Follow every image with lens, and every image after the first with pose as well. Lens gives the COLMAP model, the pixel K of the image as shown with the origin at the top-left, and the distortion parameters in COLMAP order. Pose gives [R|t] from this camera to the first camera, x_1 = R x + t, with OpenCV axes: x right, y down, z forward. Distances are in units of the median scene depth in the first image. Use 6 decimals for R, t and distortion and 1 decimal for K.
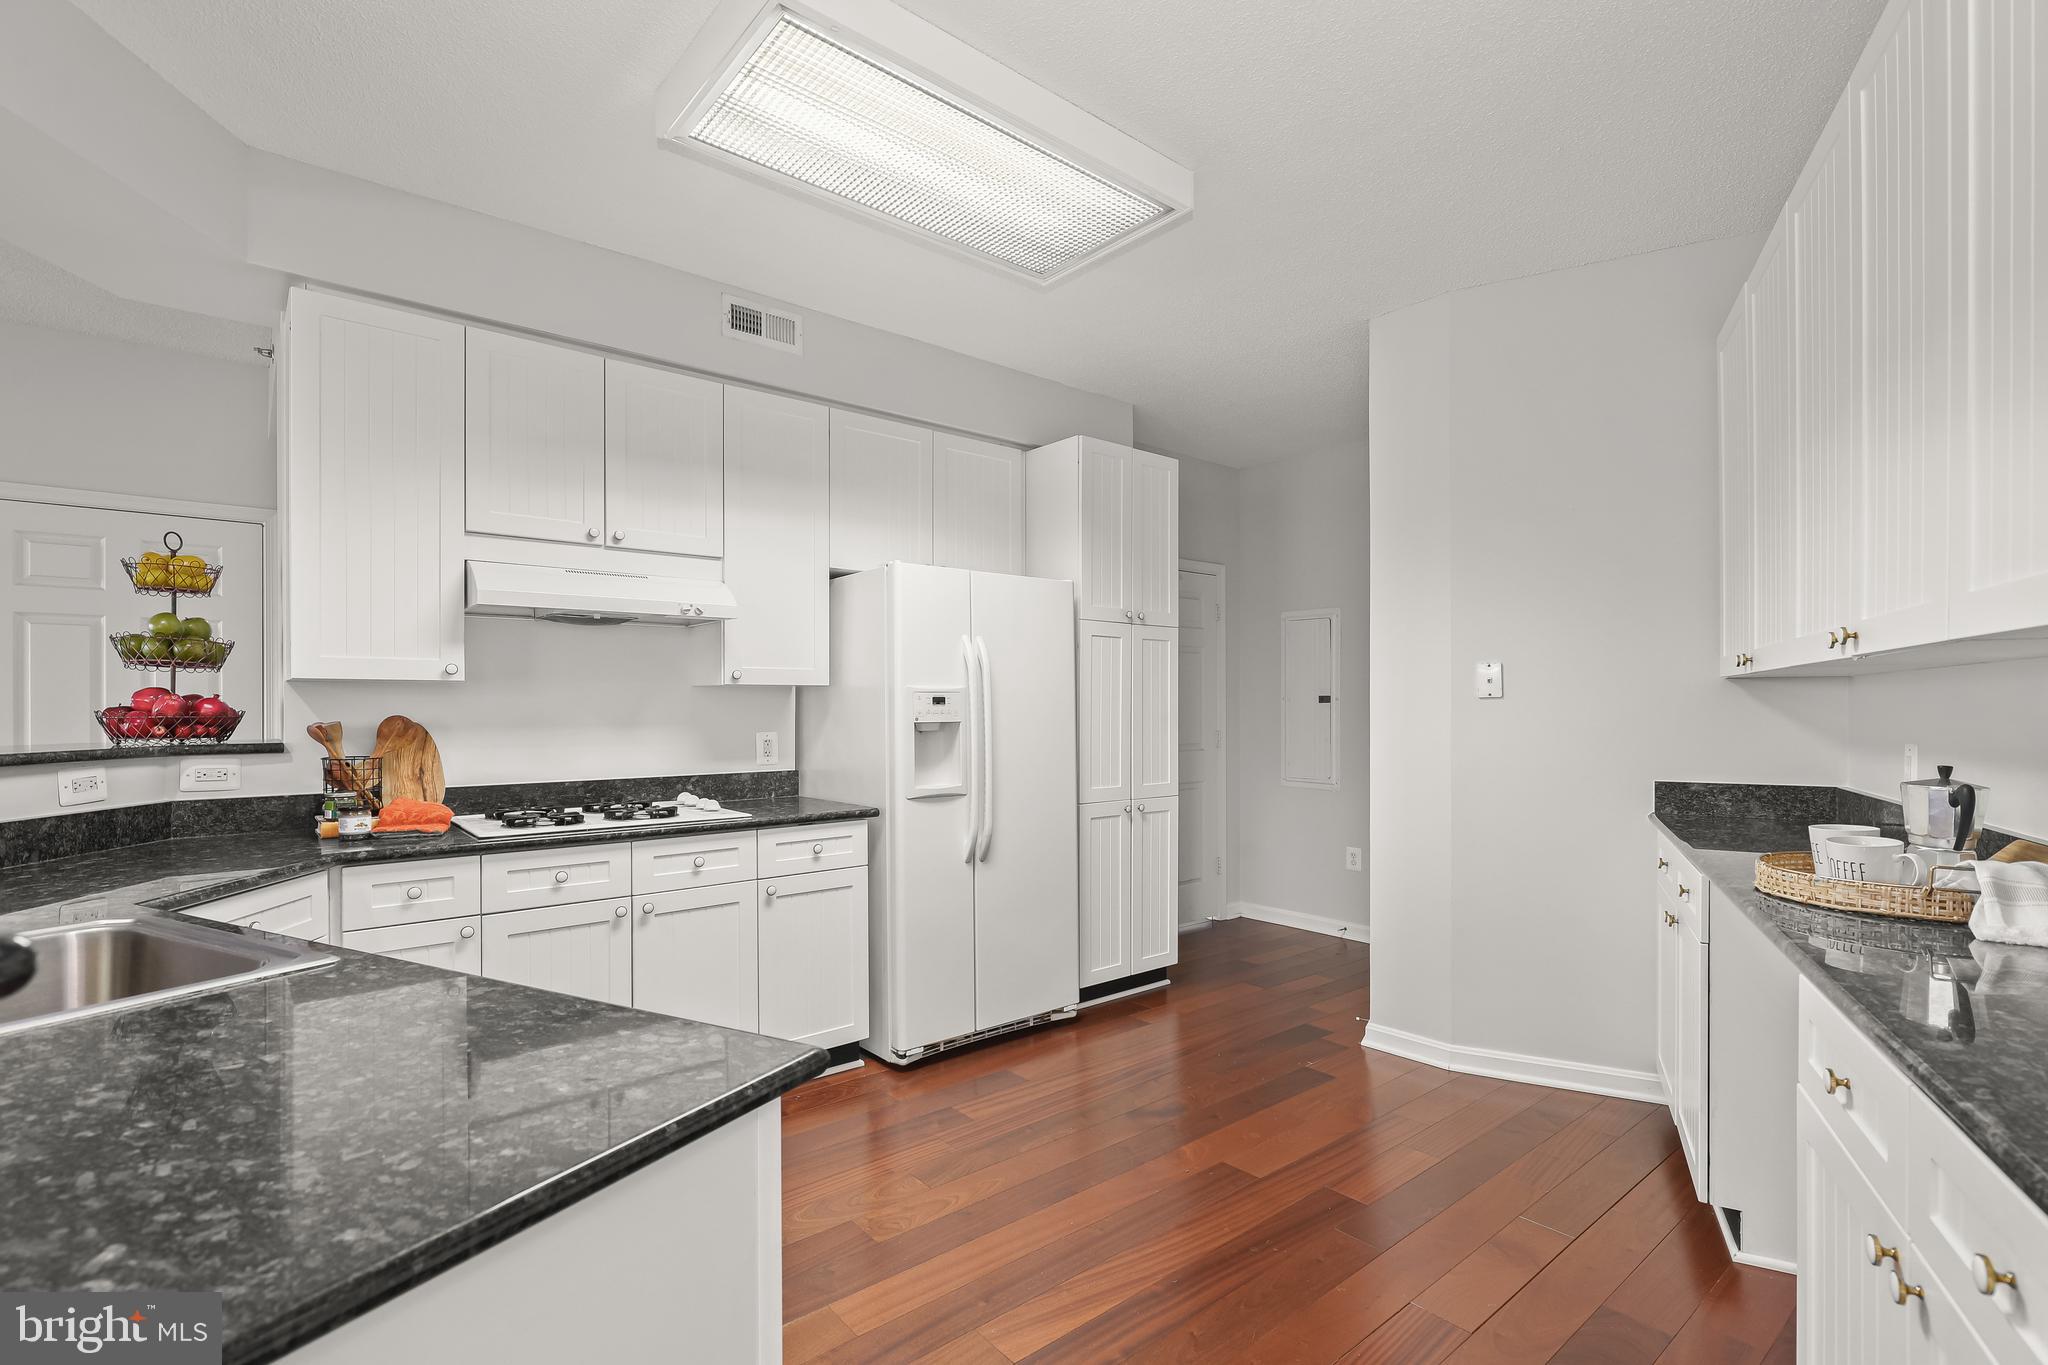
lens RADIAL K [[941.1, 0, 1024.0], [0, 941.1, 698.2], [0, 0, 1]] dist [0.003772, -0.000112]
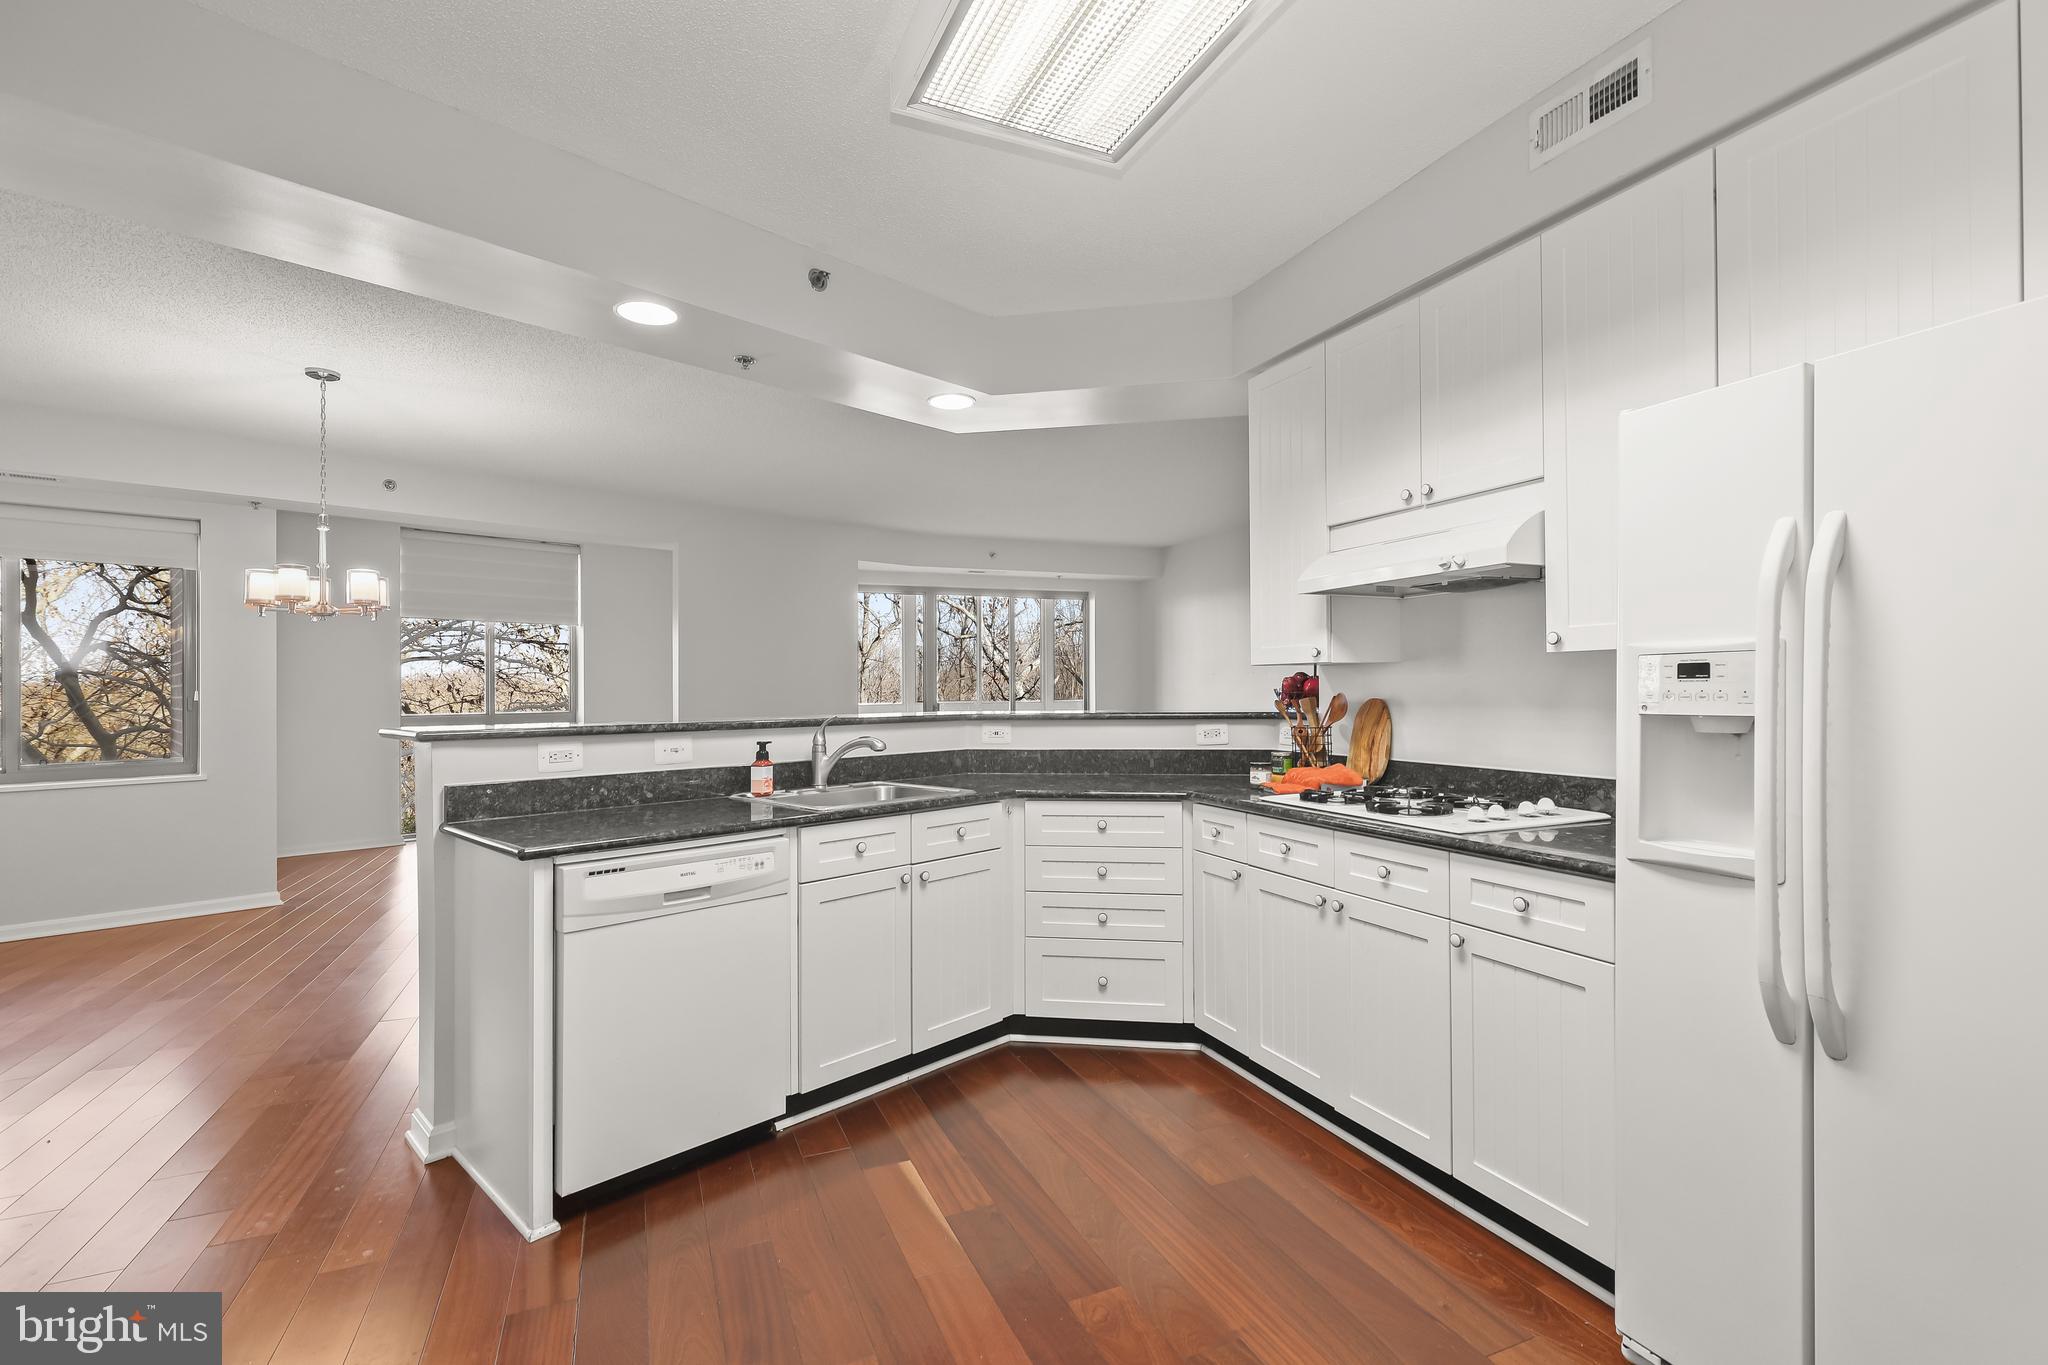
lens RADIAL K [[941.1, 0, 1017.5], [0, 941.1, 677.2], [0, 0, 1]] dist [0.003772, -0.000112]
pose [[-0.290220, -0.008296, -0.956924, 0.517328], [0.014251, 0.999814, -0.012990, 0.007840], [0.956854, -0.017407, -0.290048, 0.883164]]
